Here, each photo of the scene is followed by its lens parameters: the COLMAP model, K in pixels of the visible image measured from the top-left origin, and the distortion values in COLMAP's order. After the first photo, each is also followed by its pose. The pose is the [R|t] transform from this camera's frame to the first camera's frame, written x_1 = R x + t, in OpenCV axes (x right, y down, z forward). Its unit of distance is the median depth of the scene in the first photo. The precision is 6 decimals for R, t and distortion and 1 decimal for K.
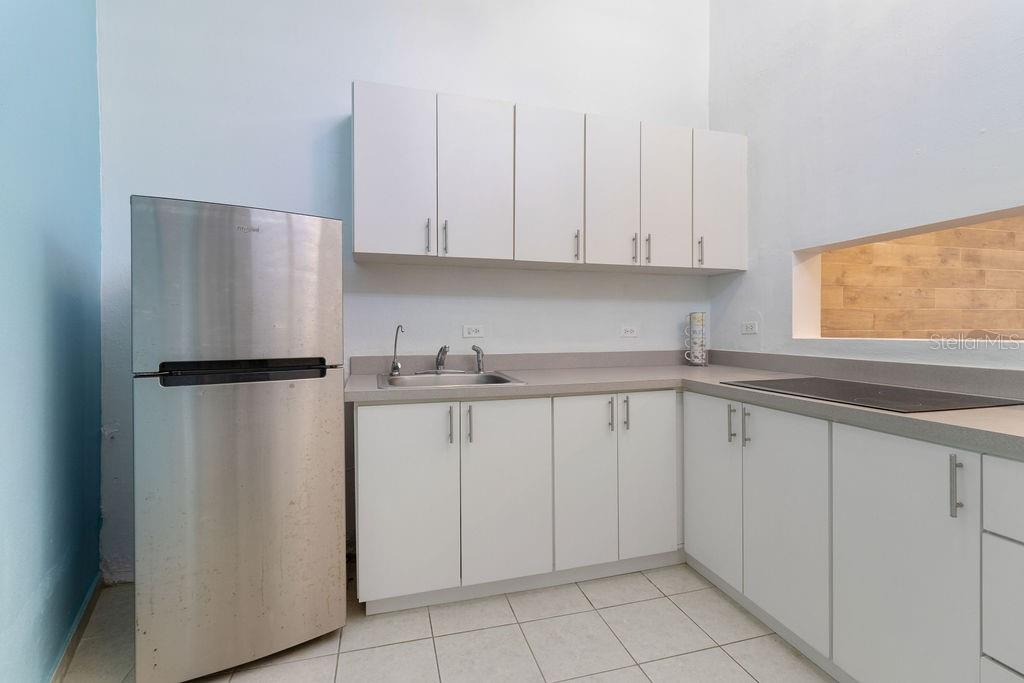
lens RADIAL K [[472.8, 0, 509.9], [0, 472.8, 334.1], [0, 0, 1]] dist [0.004171, 0.000254]
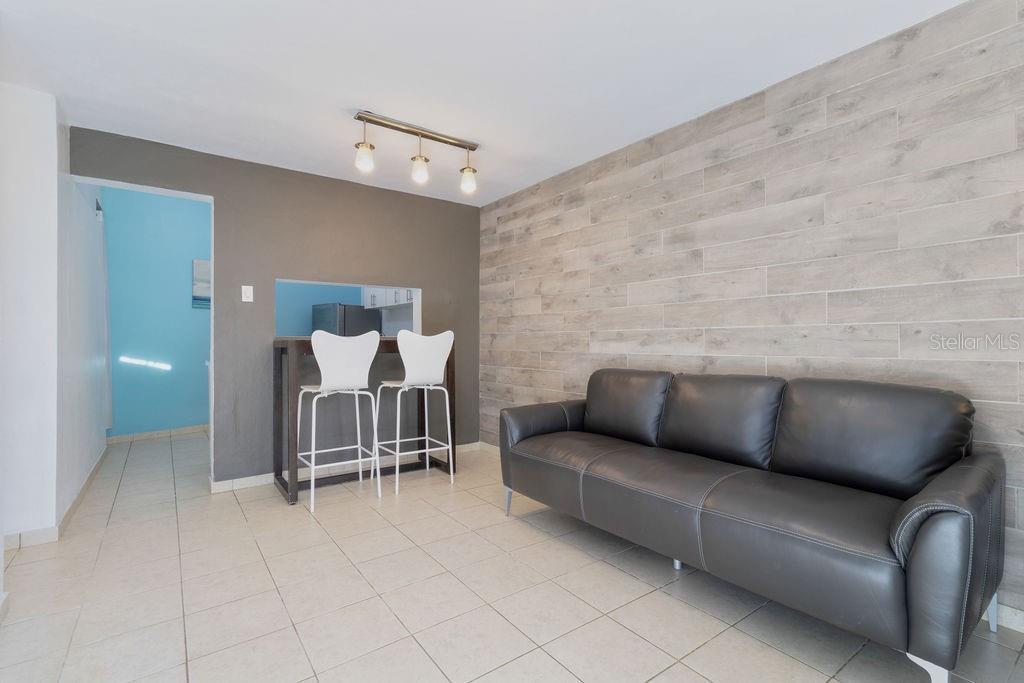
lens RADIAL K [[472.8, 0, 509.9], [0, 472.8, 334.1], [0, 0, 1]] dist [0.004171, 0.000254]
pose [[0.352811, -0.007608, -0.935664, 1.743594], [-0.001557, 0.999961, -0.008718, 0.007779], [0.935693, 0.004533, 0.352786, 0.495943]]
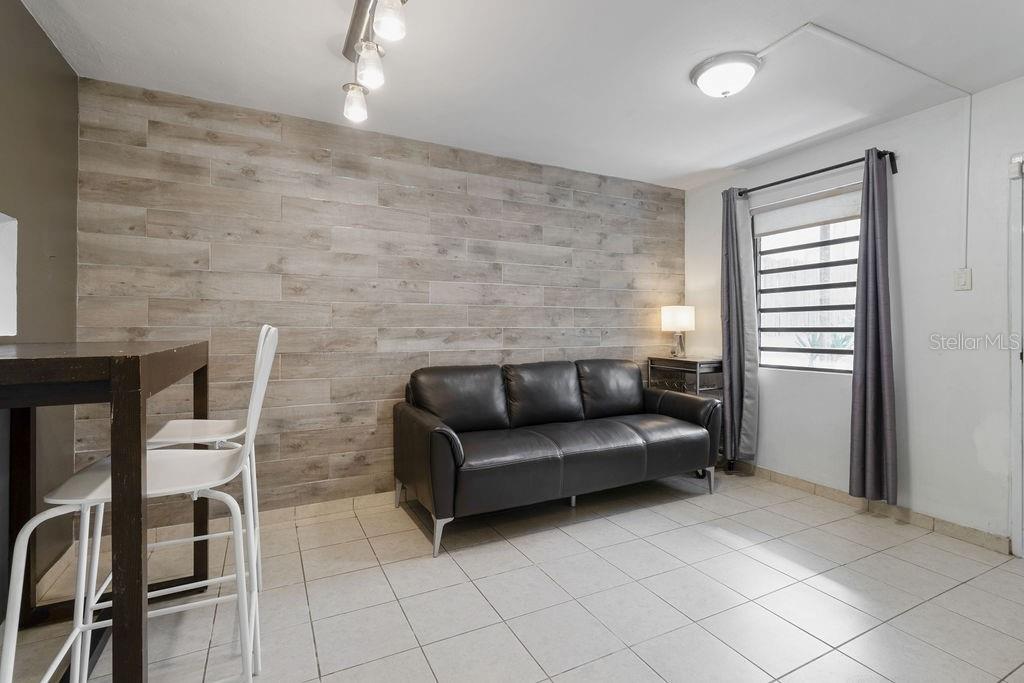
lens RADIAL K [[472.8, 0, 509.9], [0, 472.8, 334.1], [0, 0, 1]] dist [0.004171, 0.000254]
pose [[0.979885, 0.001154, 0.199557, 0.910793], [-0.000393, 0.999992, -0.003854, 0.008091], [-0.199560, 0.003698, 0.979879, 0.092350]]
